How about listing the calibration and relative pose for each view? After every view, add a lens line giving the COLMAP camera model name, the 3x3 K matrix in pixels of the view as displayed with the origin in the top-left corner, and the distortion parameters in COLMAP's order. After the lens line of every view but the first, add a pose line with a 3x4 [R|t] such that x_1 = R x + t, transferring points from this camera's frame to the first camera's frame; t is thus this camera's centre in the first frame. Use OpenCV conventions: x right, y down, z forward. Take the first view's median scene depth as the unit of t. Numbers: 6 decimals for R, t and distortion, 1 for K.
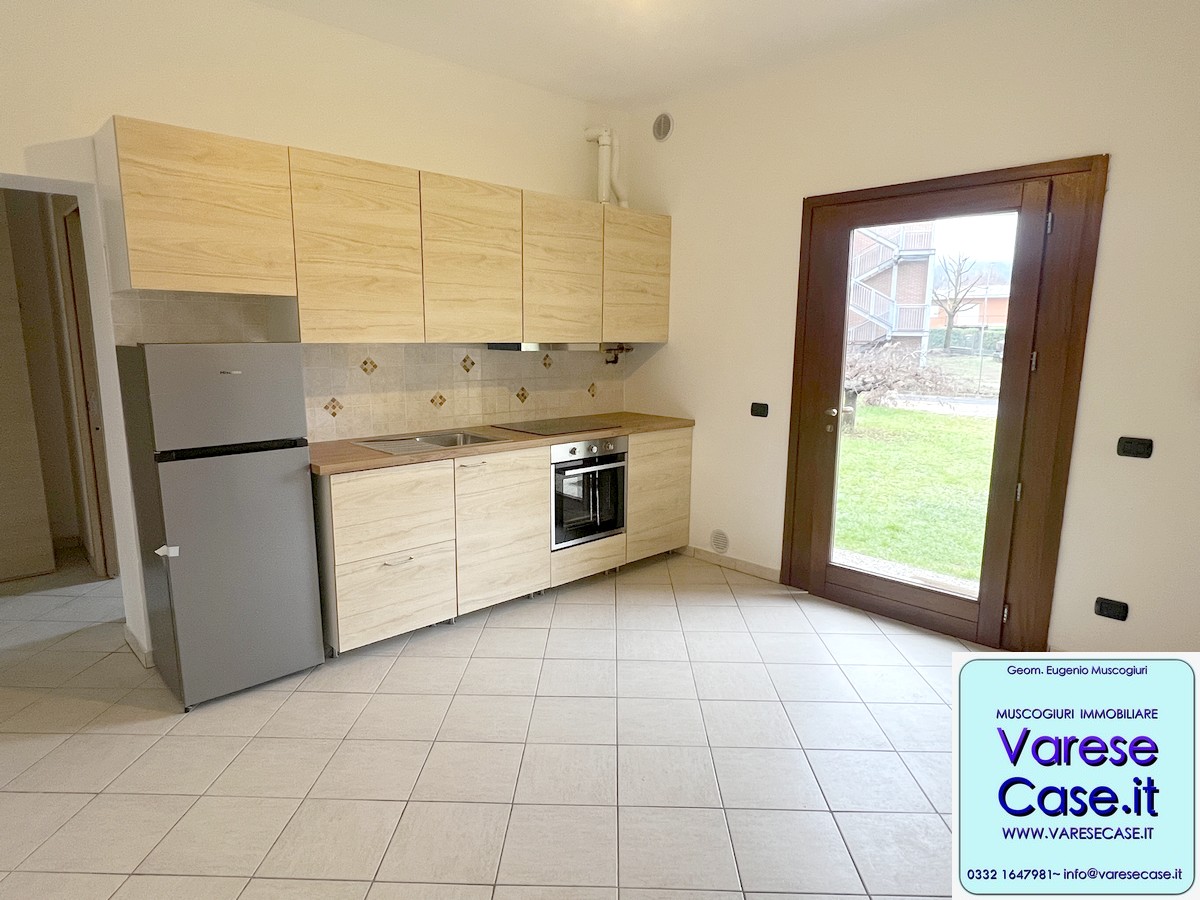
lens RADIAL K [[708.0, 0, 593.7], [0, 708.0, 456.8], [0, 0, 1]] dist [0.003652, 0.001594]
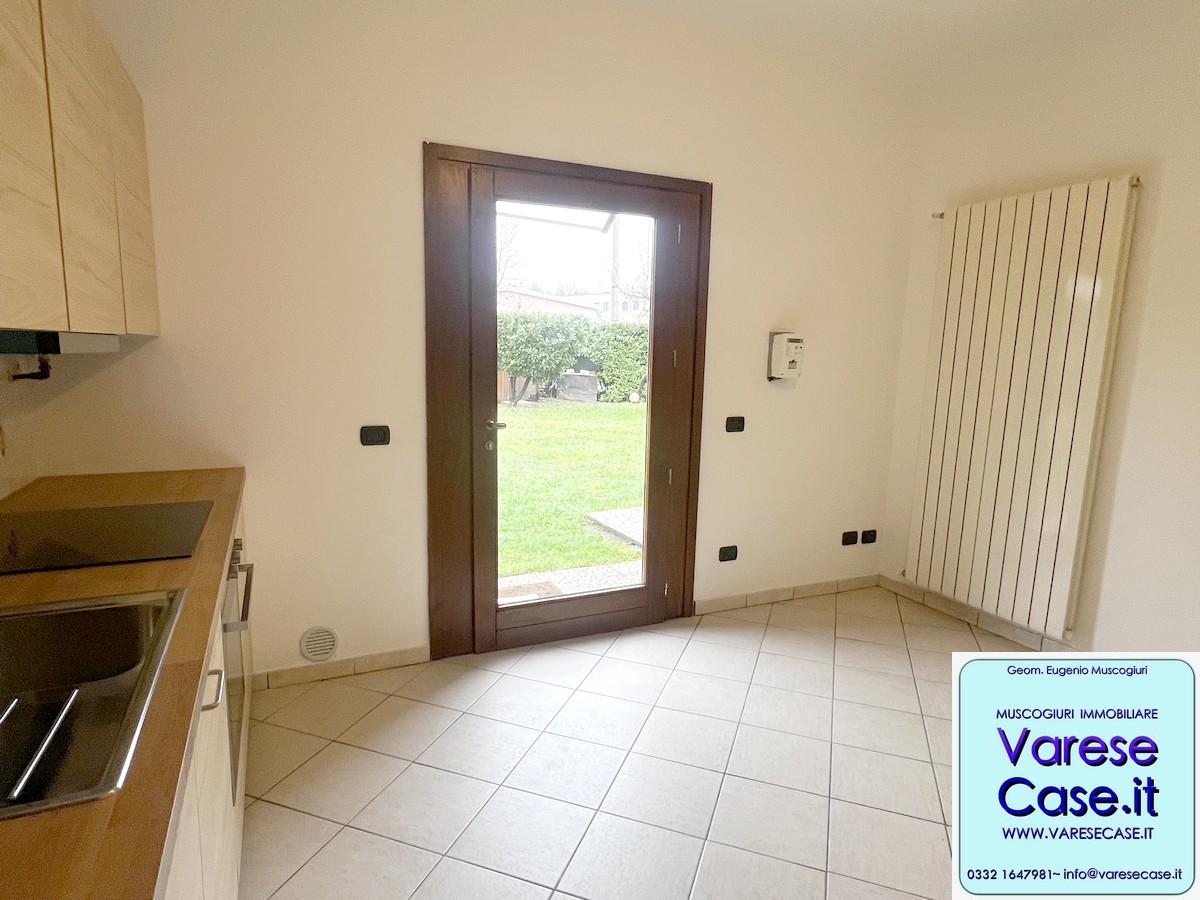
lens RADIAL K [[677.8, 0, 598.8], [0, 677.8, 456.0], [0, 0, 1]] dist [0.001047, 0.000061]
pose [[0.319122, -0.145963, 0.936406, -0.395019], [0.148361, 0.983580, 0.102756, -0.101109], [-0.936029, 0.106135, 0.335537, 0.706754]]
